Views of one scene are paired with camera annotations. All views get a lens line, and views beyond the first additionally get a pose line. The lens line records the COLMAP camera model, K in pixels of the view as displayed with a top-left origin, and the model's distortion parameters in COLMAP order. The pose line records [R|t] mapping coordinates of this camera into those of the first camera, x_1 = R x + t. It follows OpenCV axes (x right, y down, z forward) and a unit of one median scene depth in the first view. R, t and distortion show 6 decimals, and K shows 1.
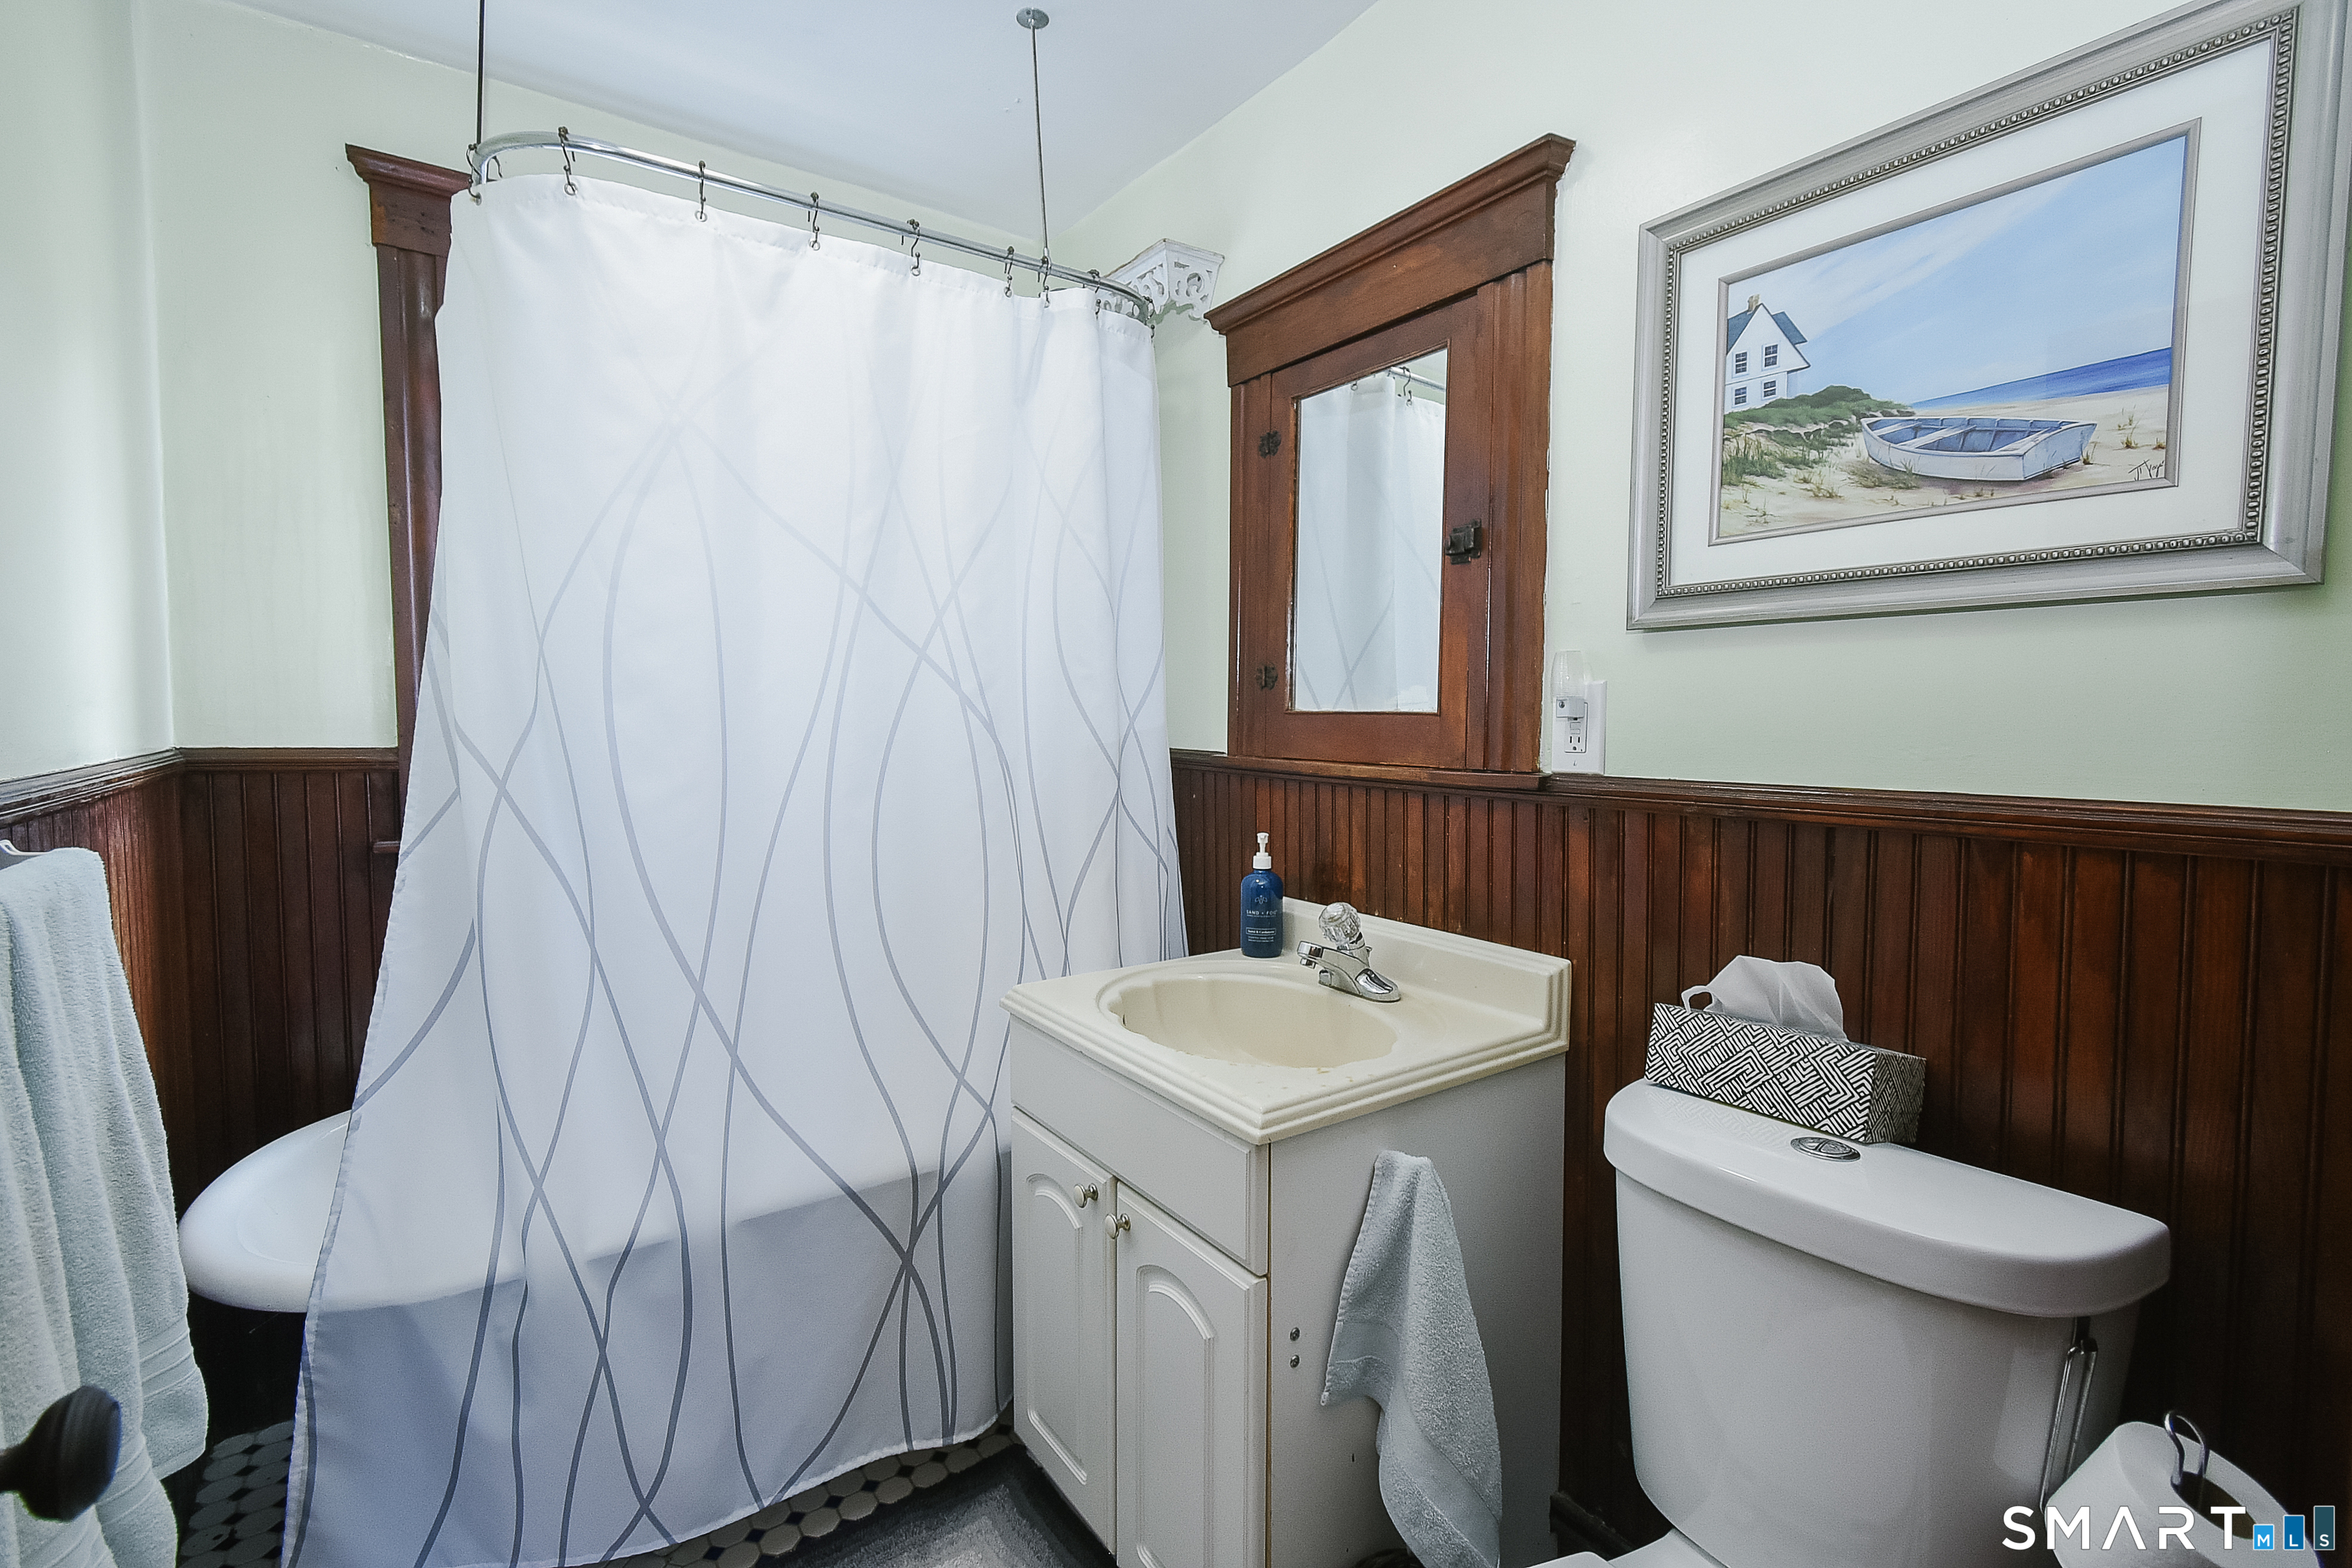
lens RADIAL K [[1057.9, 0, 1179.7], [0, 1057.9, 763.9], [0, 0, 1]] dist [0.003690, -0.001295]
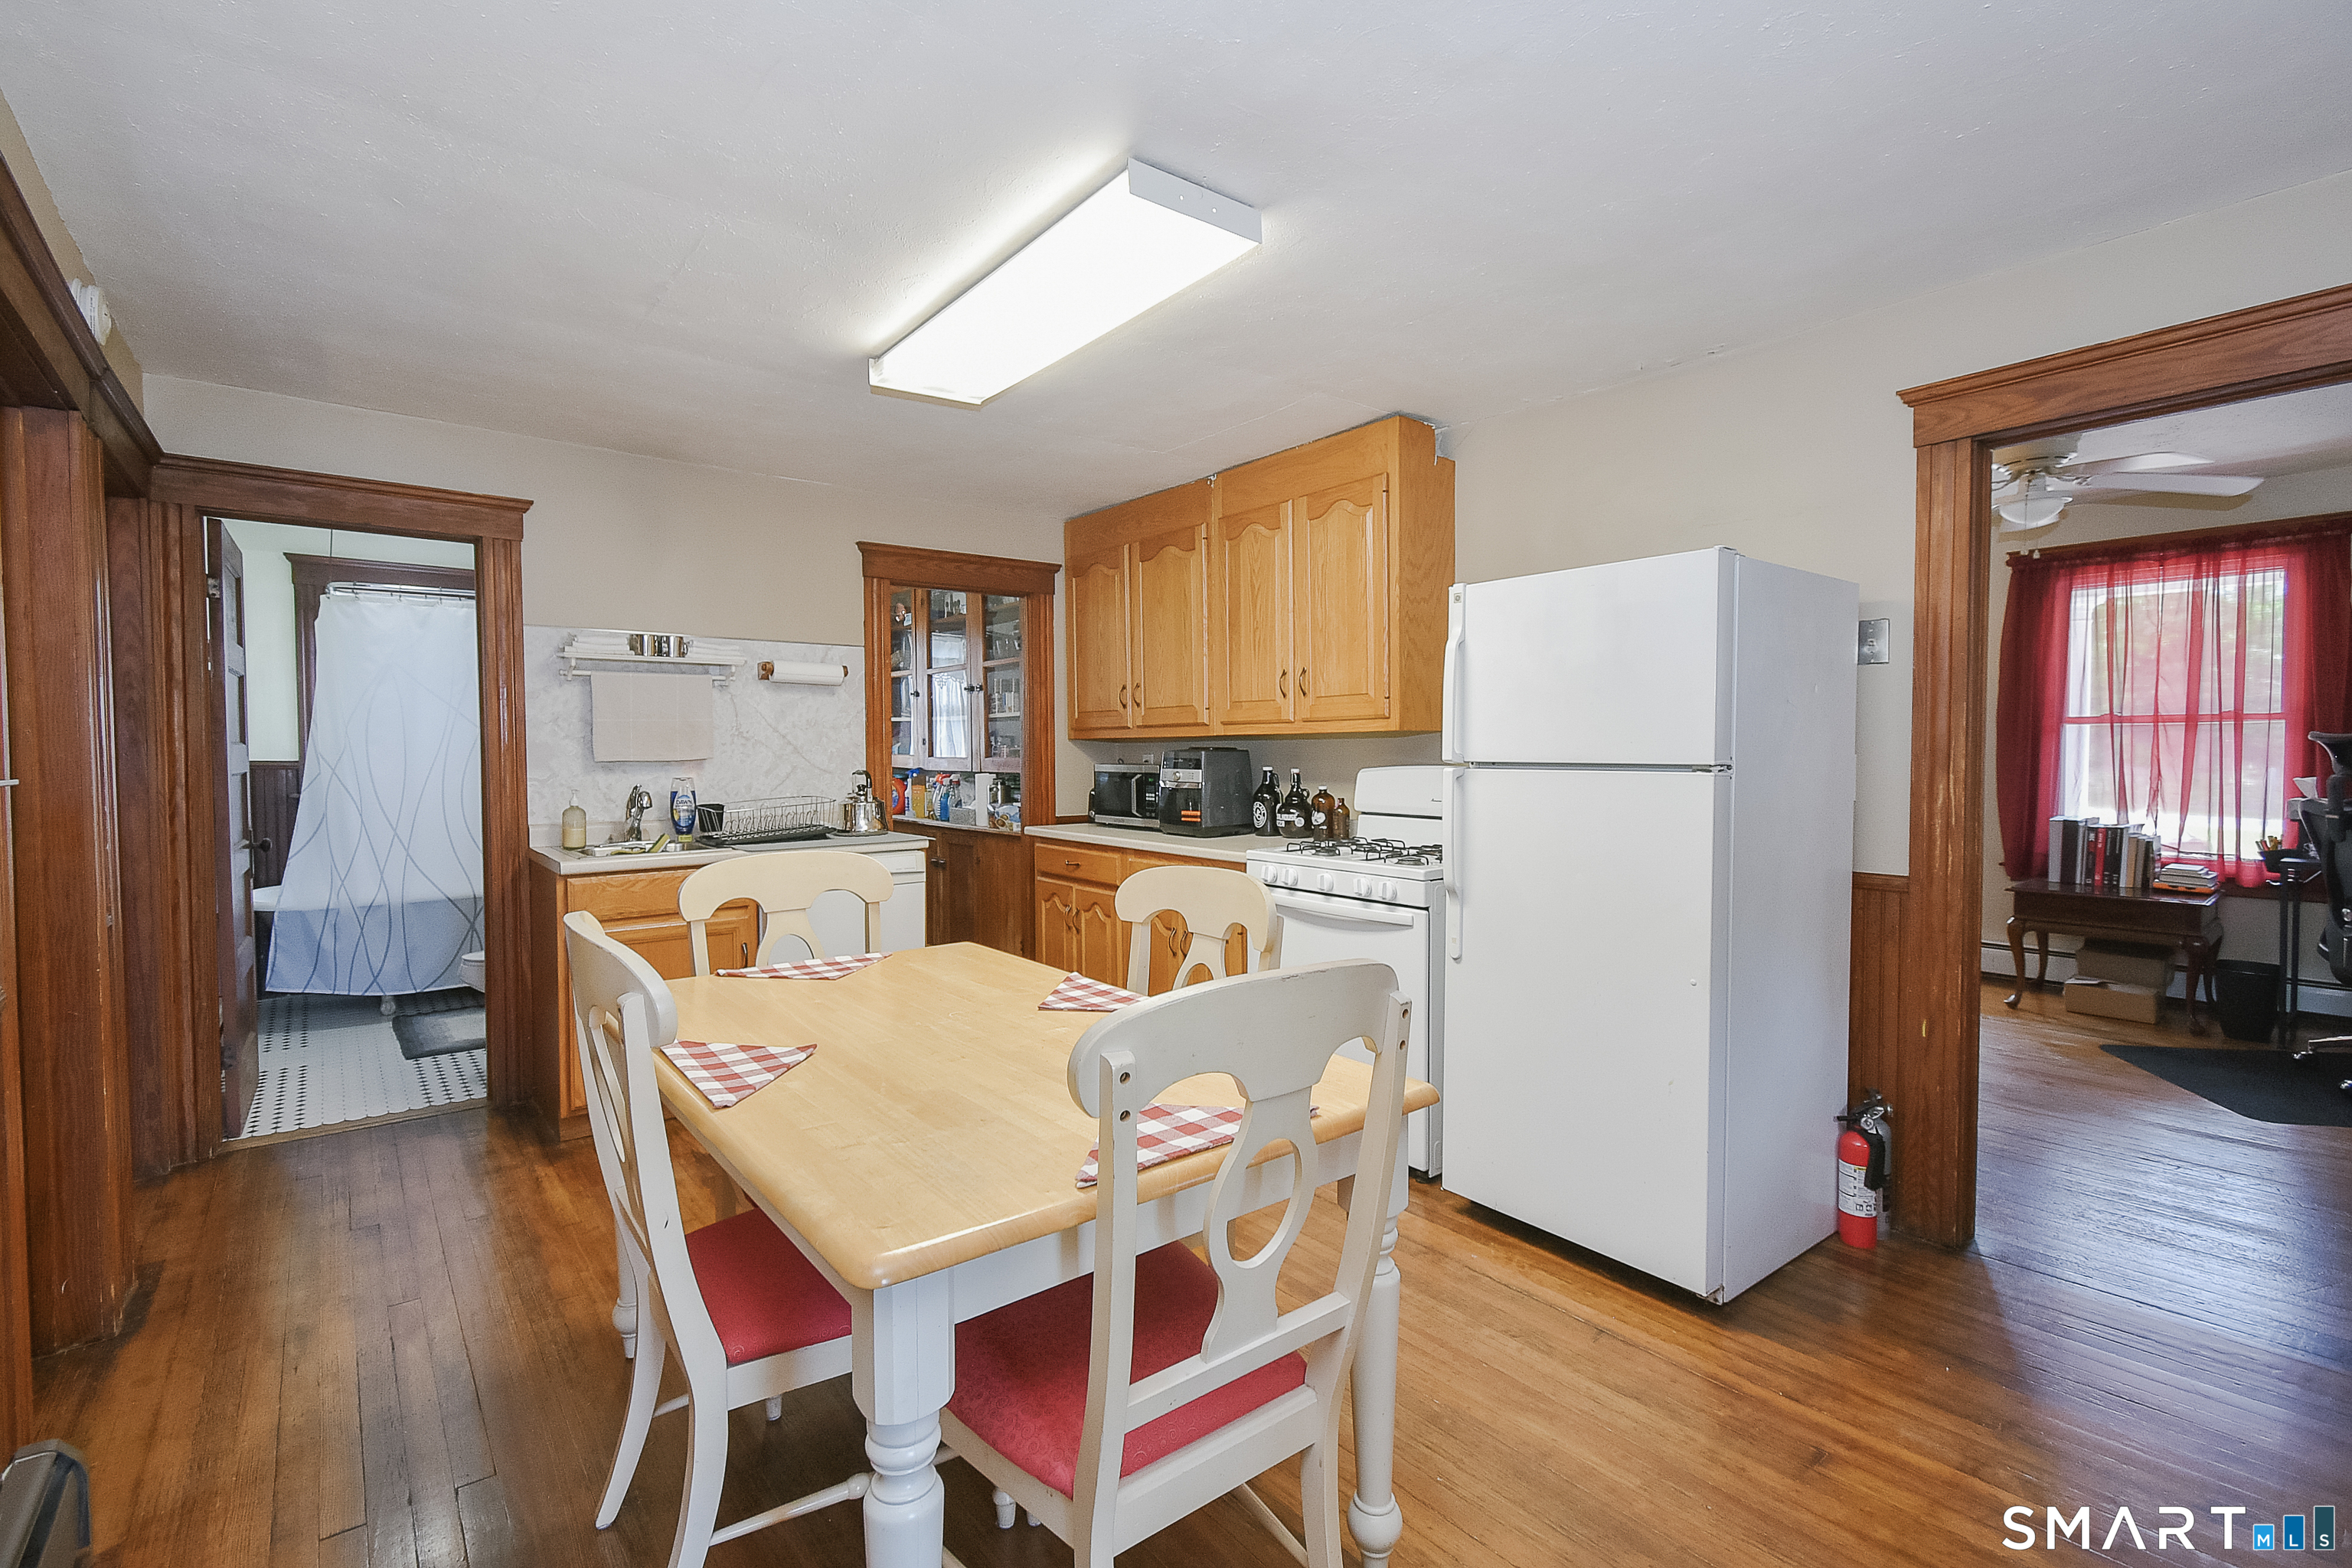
lens RADIAL K [[1057.9, 0, 1163.2], [0, 1057.9, 781.3], [0, 0, 1]] dist [0.003690, -0.001295]
pose [[0.997955, -0.009574, 0.063196, 1.754548], [0.011326, 0.999560, -0.027429, 0.177284], [-0.062905, 0.028088, 0.997624, -2.493466]]
